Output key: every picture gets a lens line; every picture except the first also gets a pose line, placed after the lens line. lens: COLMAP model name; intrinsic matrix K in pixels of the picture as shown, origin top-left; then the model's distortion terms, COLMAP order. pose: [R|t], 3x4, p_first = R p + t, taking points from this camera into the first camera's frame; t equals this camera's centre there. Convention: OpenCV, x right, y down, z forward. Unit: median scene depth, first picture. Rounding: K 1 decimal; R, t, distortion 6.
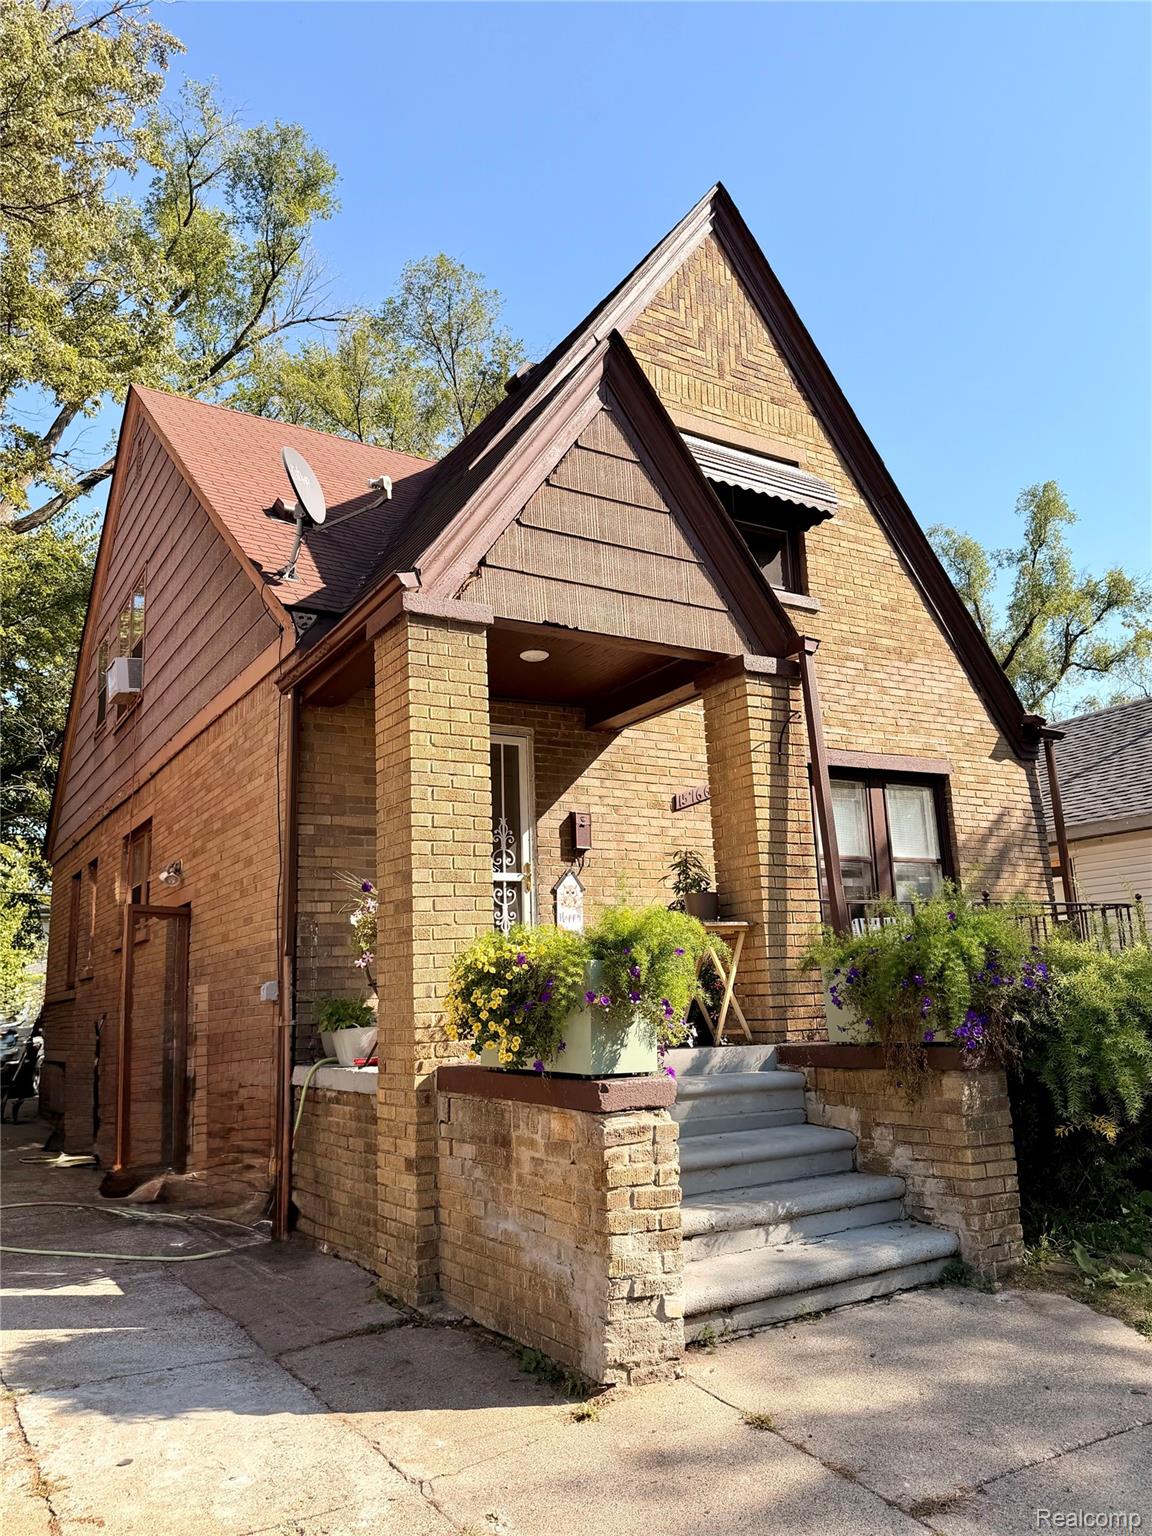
lens RADIAL K [[1105.1, 0, 570.9], [0, 1105.1, 776.9], [0, 0, 1]] dist [0.146315, -0.273607]
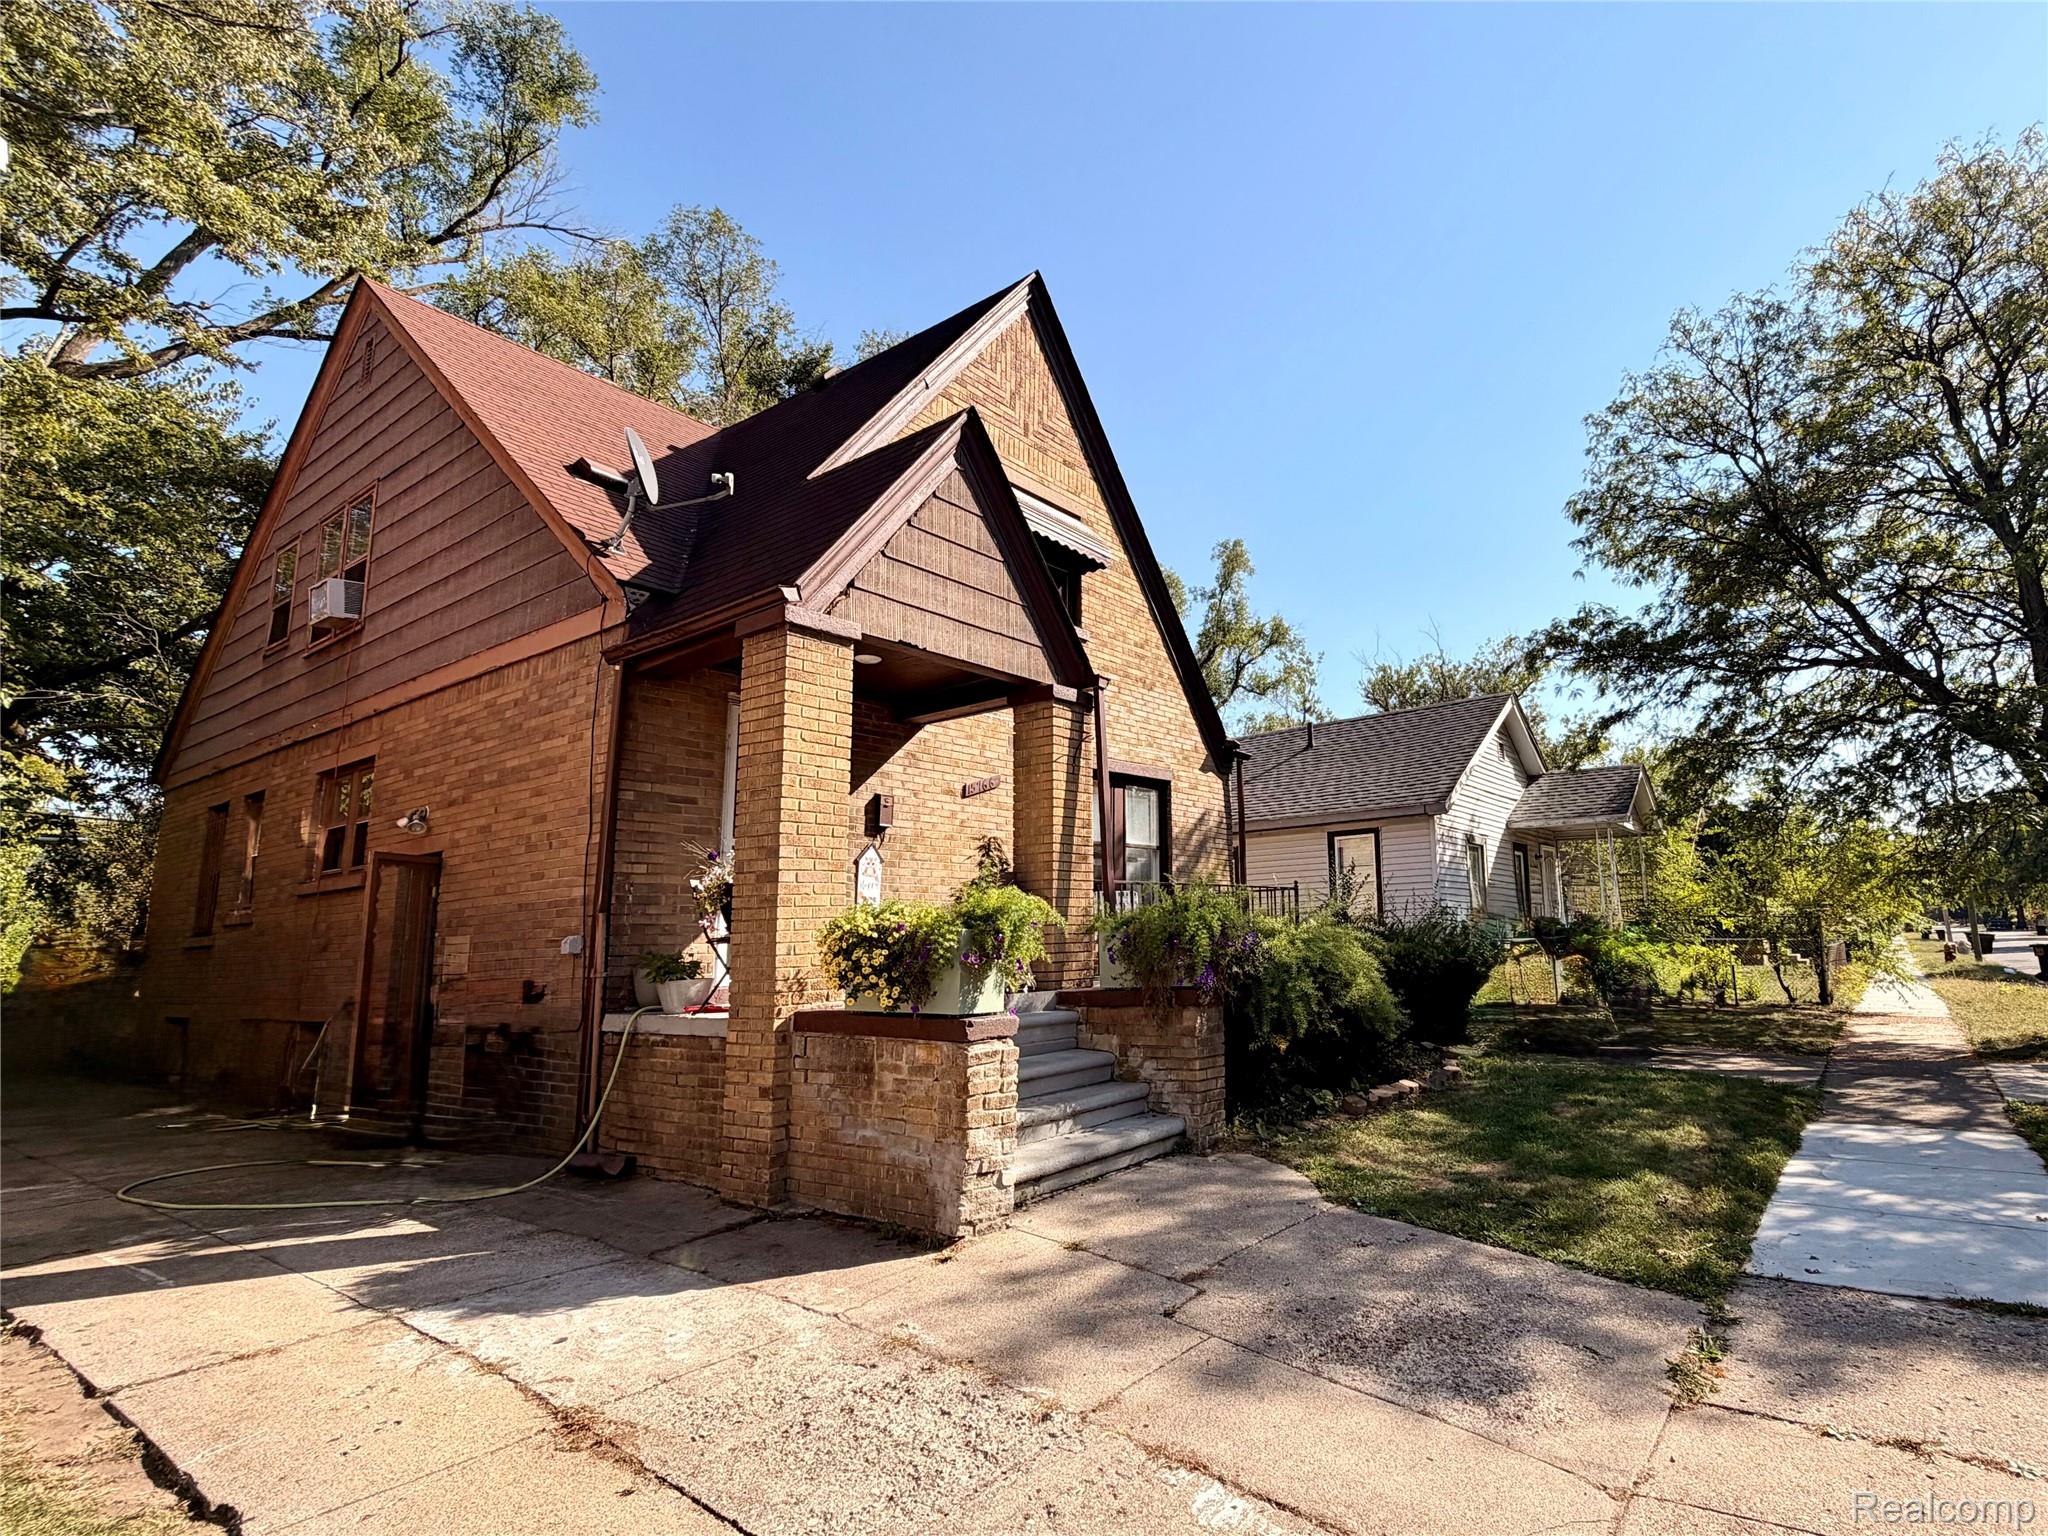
lens RADIAL K [[1011.8, 0, 1251.8], [0, 1011.8, 782.2], [0, 0, 1]] dist [0.000084, -0.000103]
pose [[0.897182, 0.080089, 0.434338, -0.112889], [-0.093184, 0.995609, 0.008900, -0.026645], [-0.431718, -0.048458, 0.900706, -0.115403]]
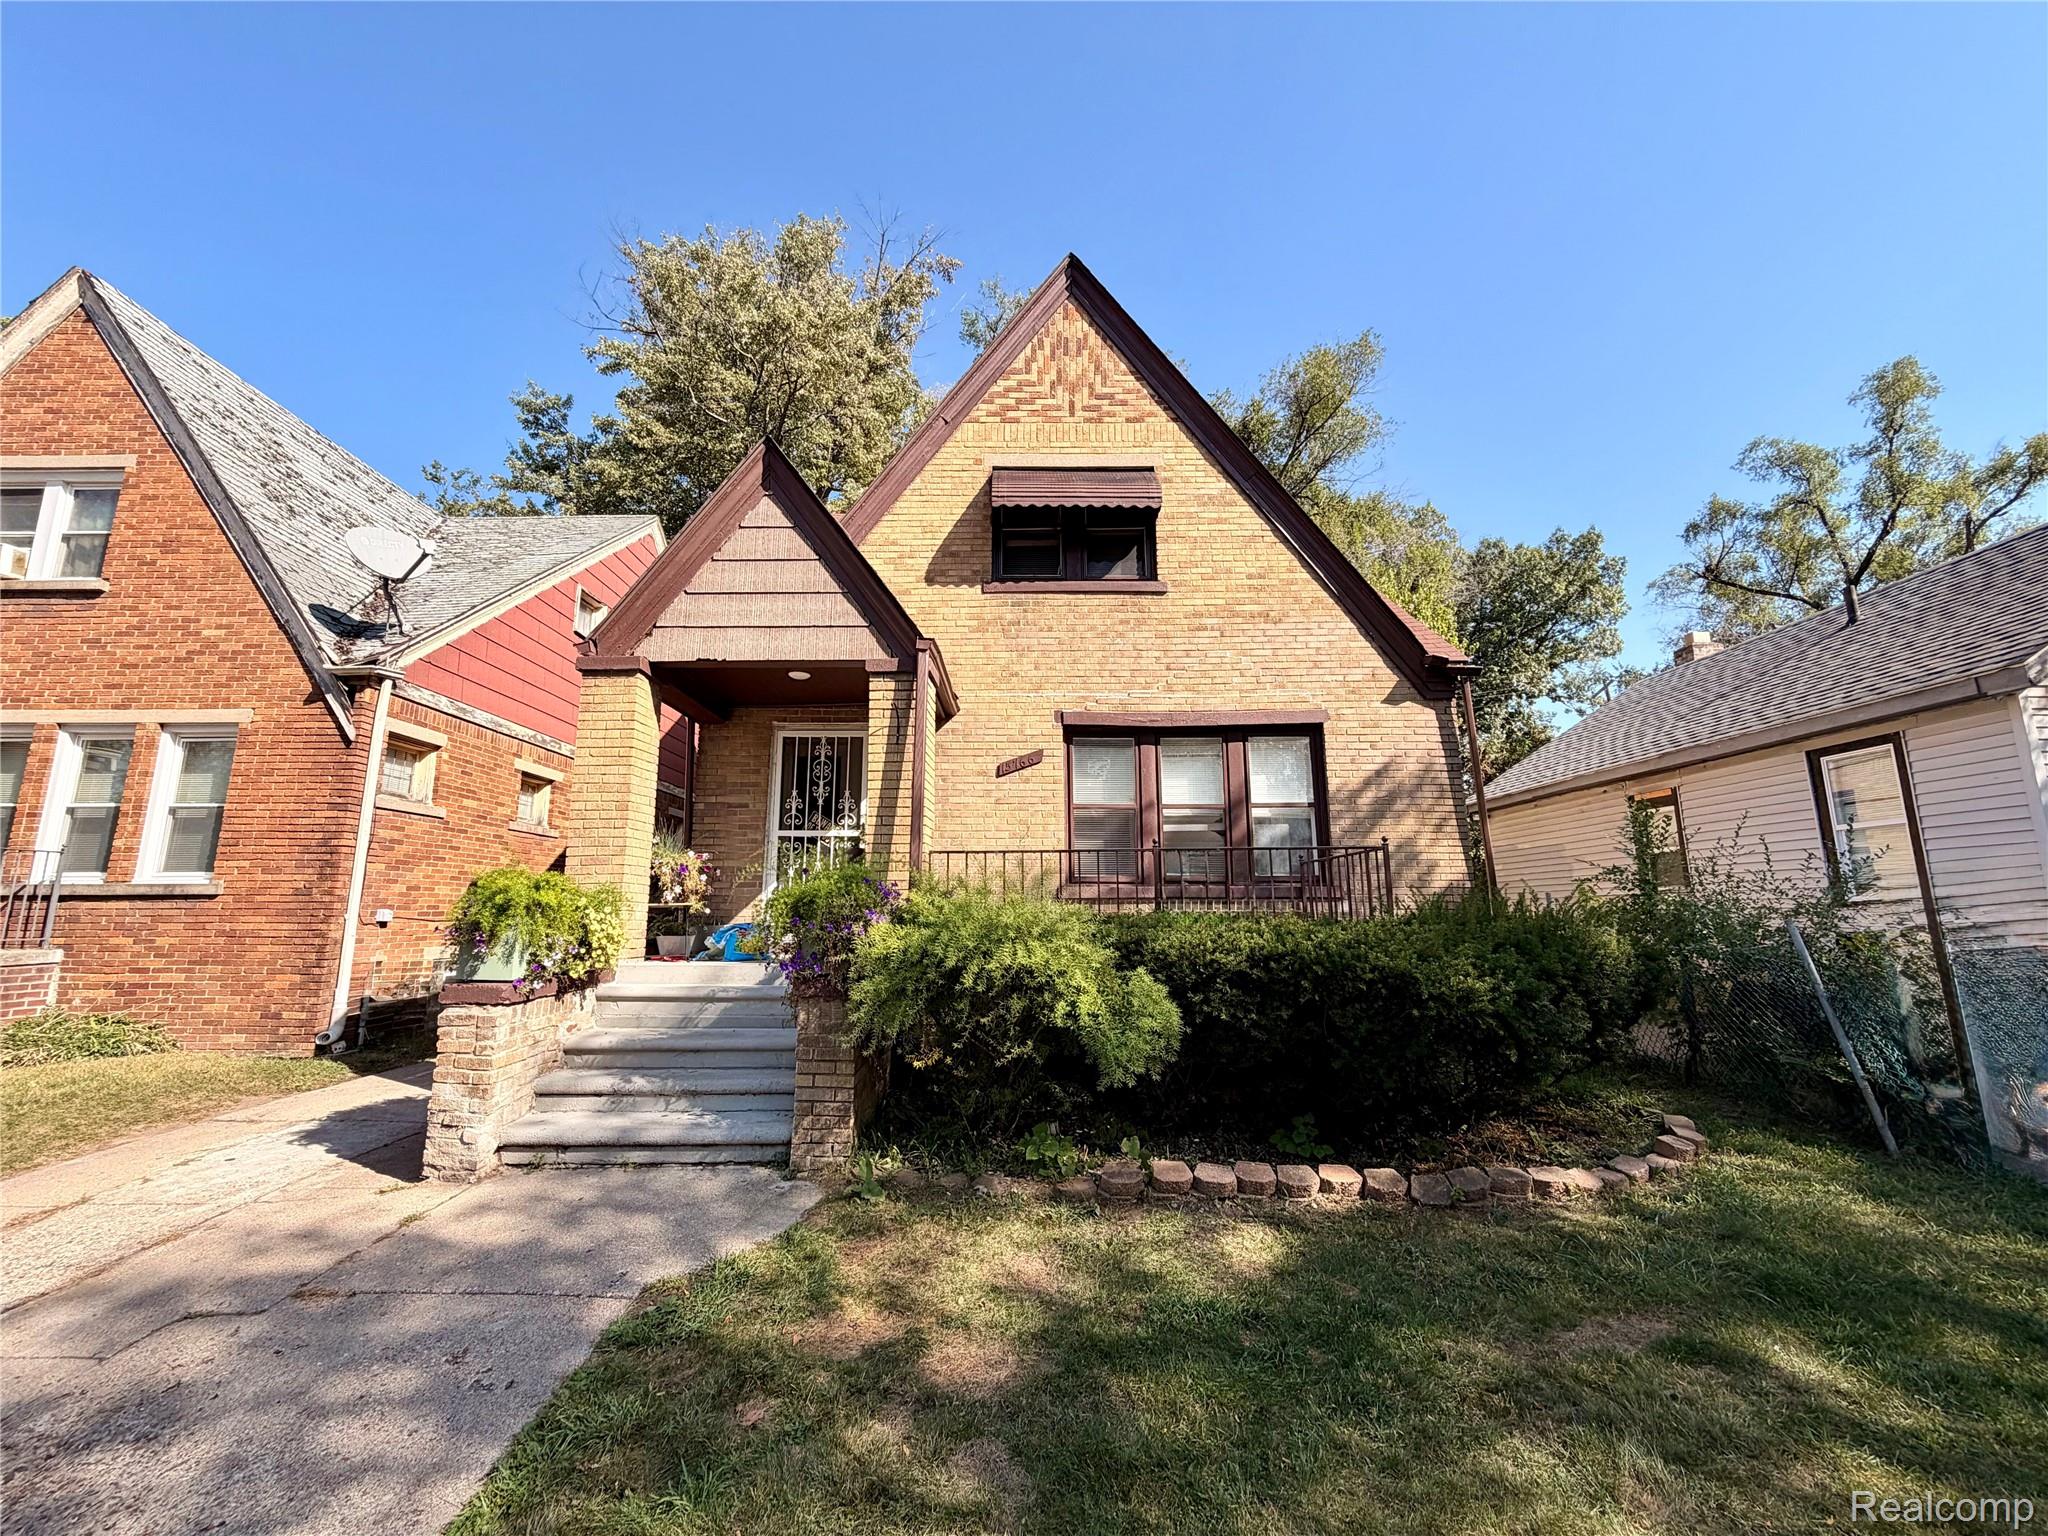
lens RADIAL K [[819.6, 0, 1015.0], [0, 819.6, 768.8], [0, 0, 1]] dist [-0.000149, 0.000338]
pose [[0.847628, -0.056764, -0.527546, 0.673880], [0.074993, 0.997097, 0.013206, 0.012486], [0.525264, -0.050756, 0.849424, 0.247318]]
